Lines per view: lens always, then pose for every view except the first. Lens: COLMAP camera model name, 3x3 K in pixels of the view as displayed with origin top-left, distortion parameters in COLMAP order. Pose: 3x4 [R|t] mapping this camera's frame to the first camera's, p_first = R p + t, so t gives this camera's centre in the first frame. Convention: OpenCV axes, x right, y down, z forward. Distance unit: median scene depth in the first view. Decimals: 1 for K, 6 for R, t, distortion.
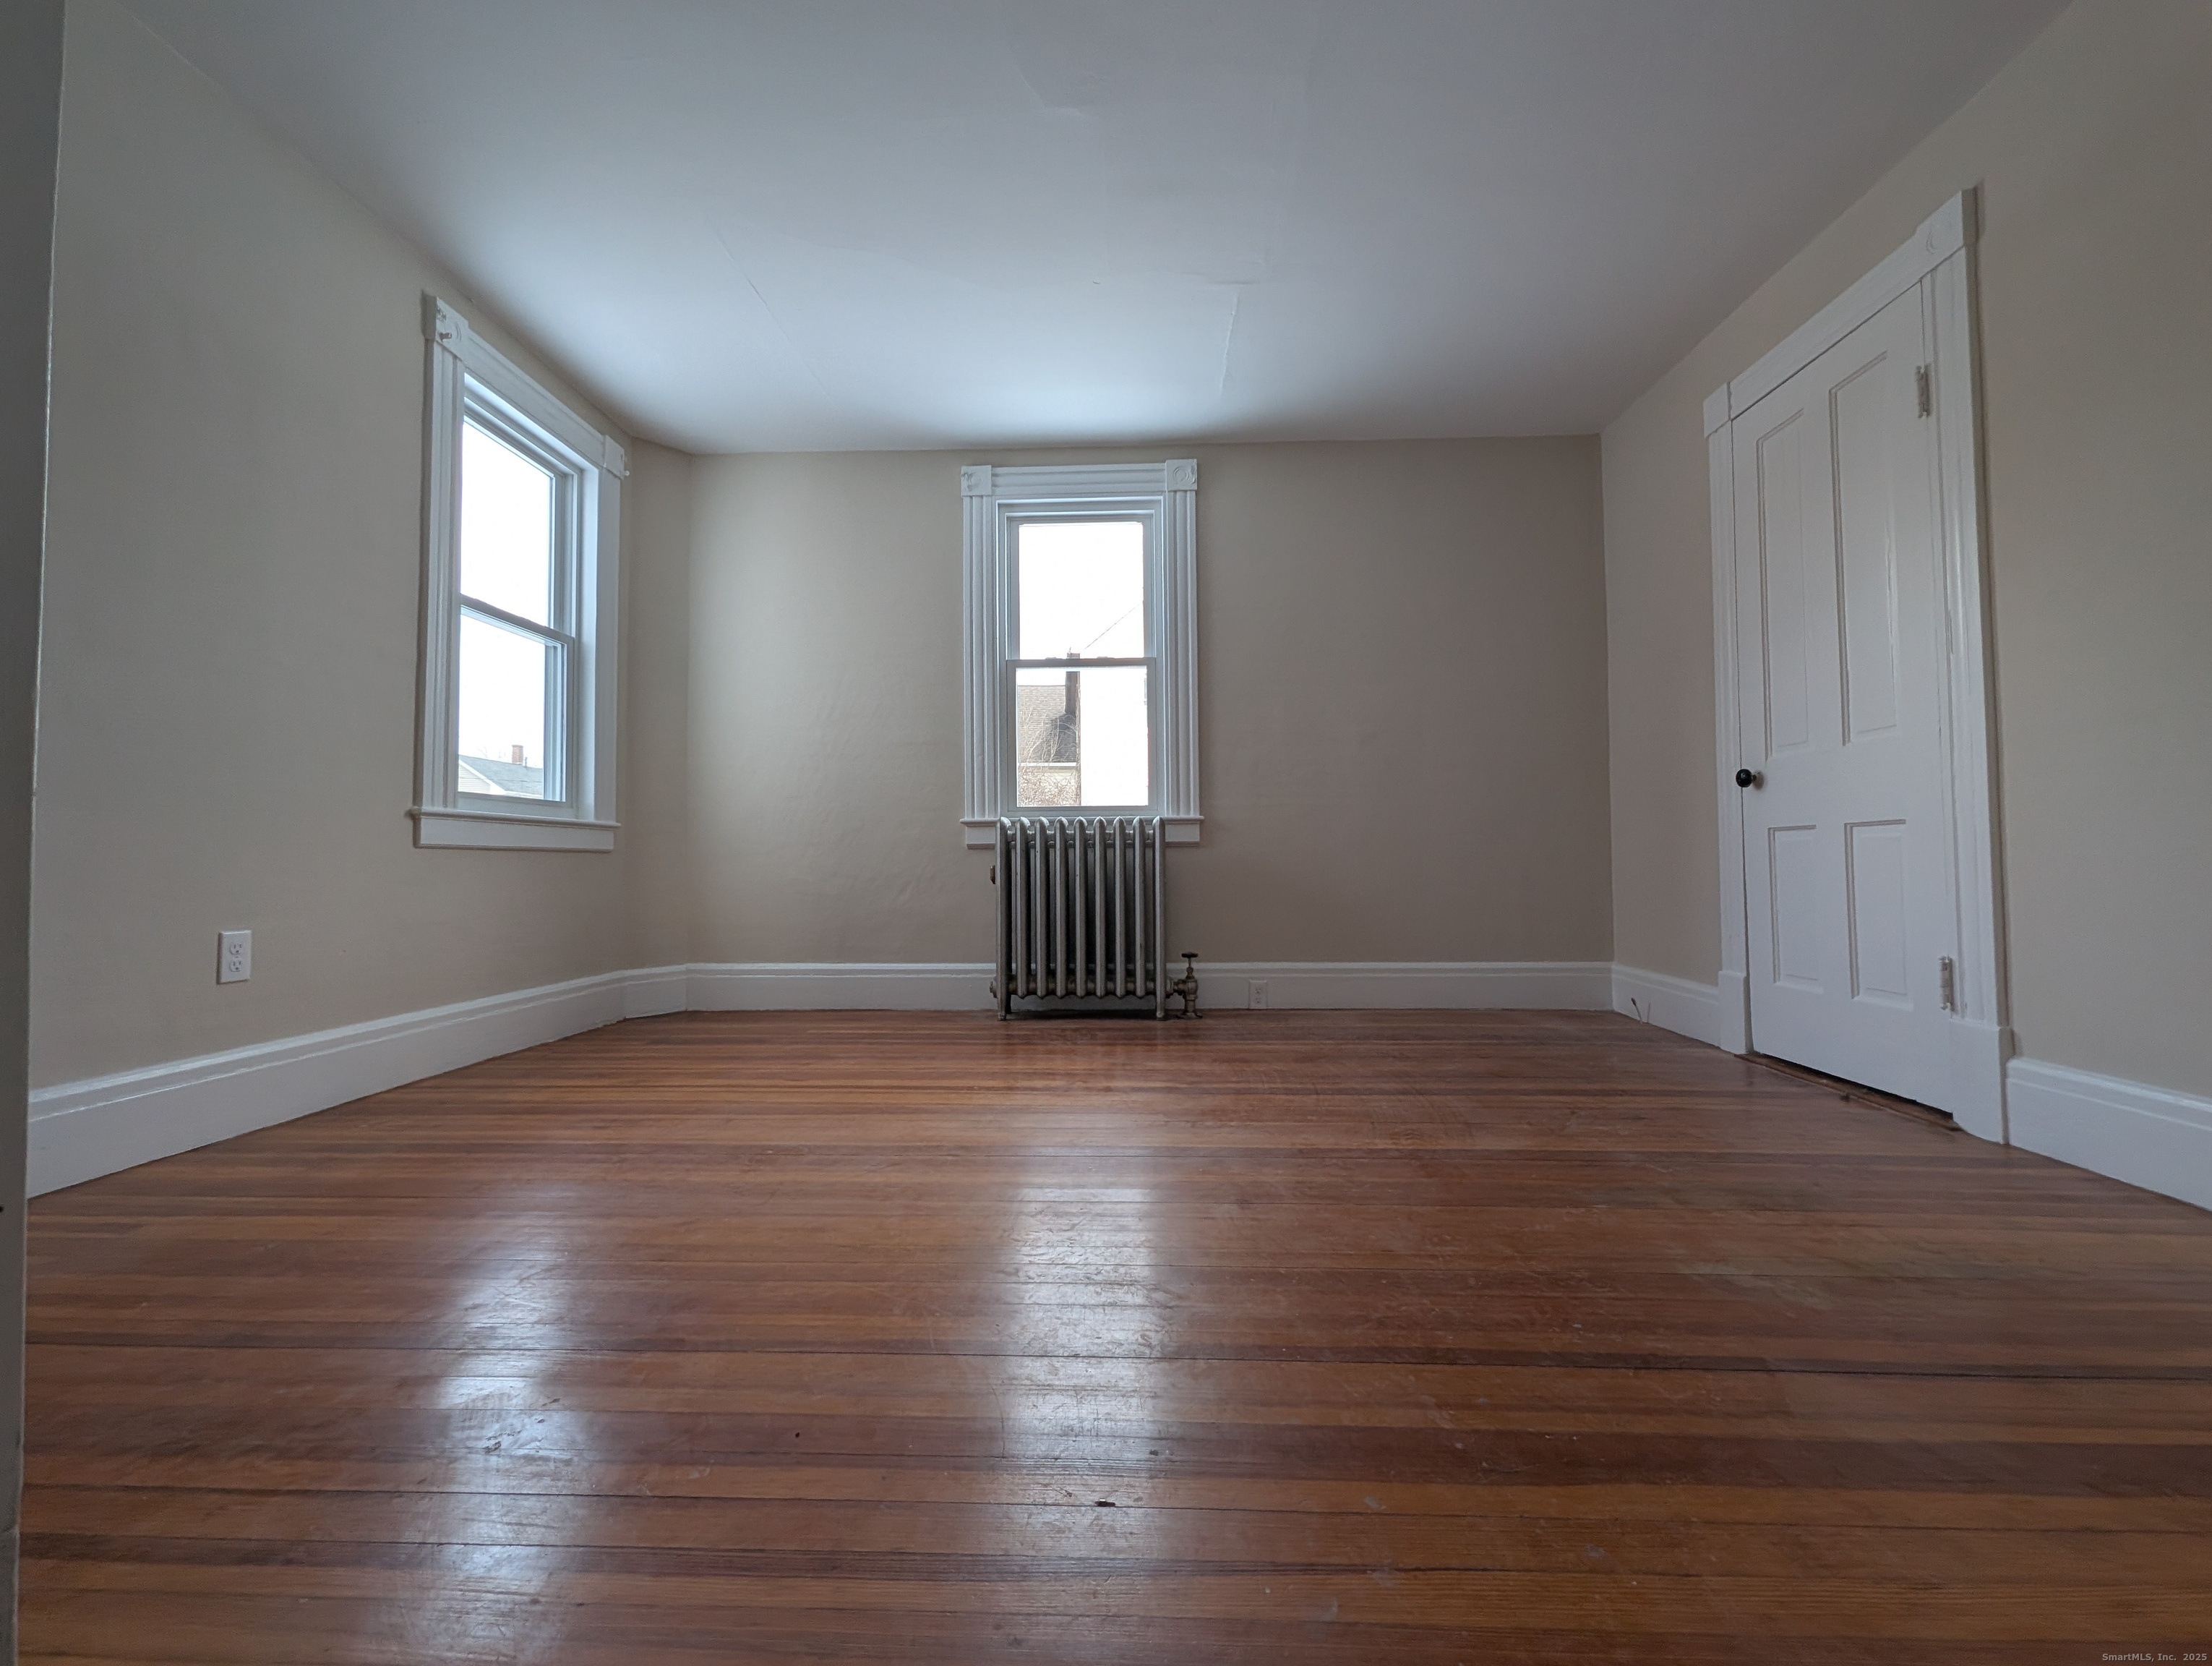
lens RADIAL K [[915.6, 0, 1106.0], [0, 915.6, 833.0], [0, 0, 1]] dist [-0.001702, -0.000445]
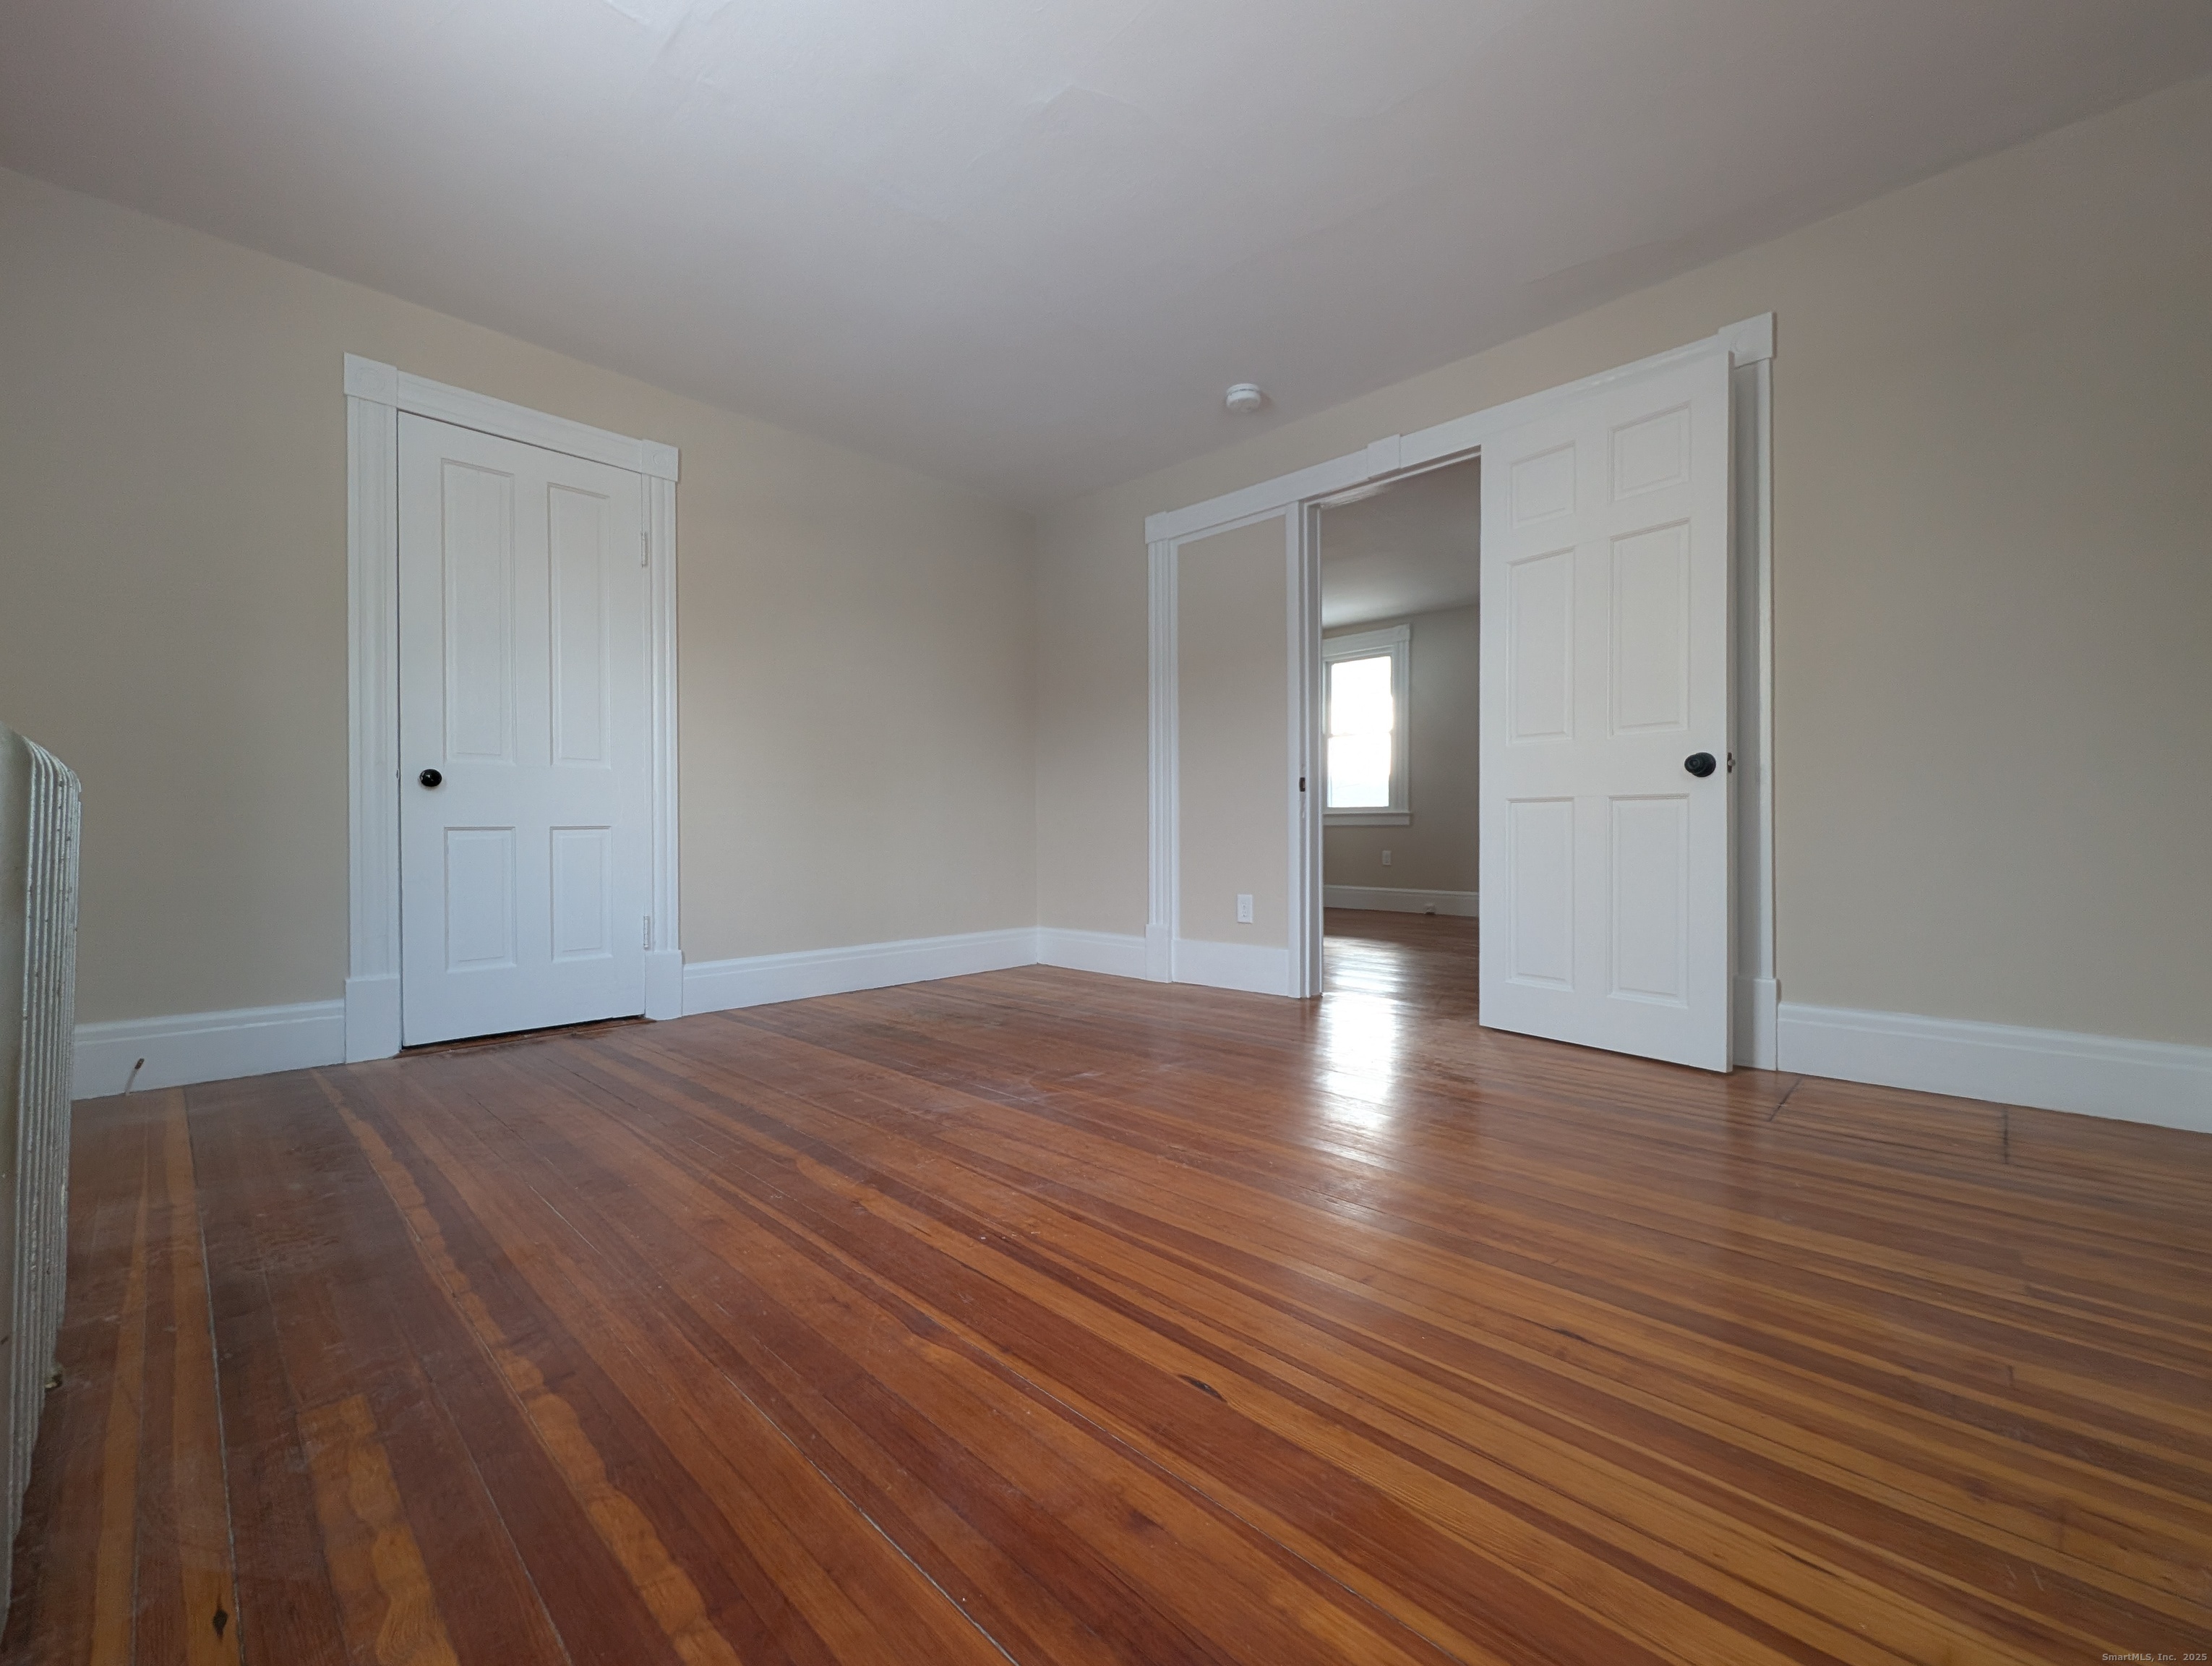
lens RADIAL K [[915.6, 0, 1106.0], [0, 915.6, 833.0], [0, 0, 1]] dist [-0.001702, -0.000445]
pose [[-0.744392, 0.003228, 0.667735, -0.724679], [-0.011903, 0.999765, -0.018102, 0.013894], [-0.667636, -0.021423, -0.744179, 1.647738]]
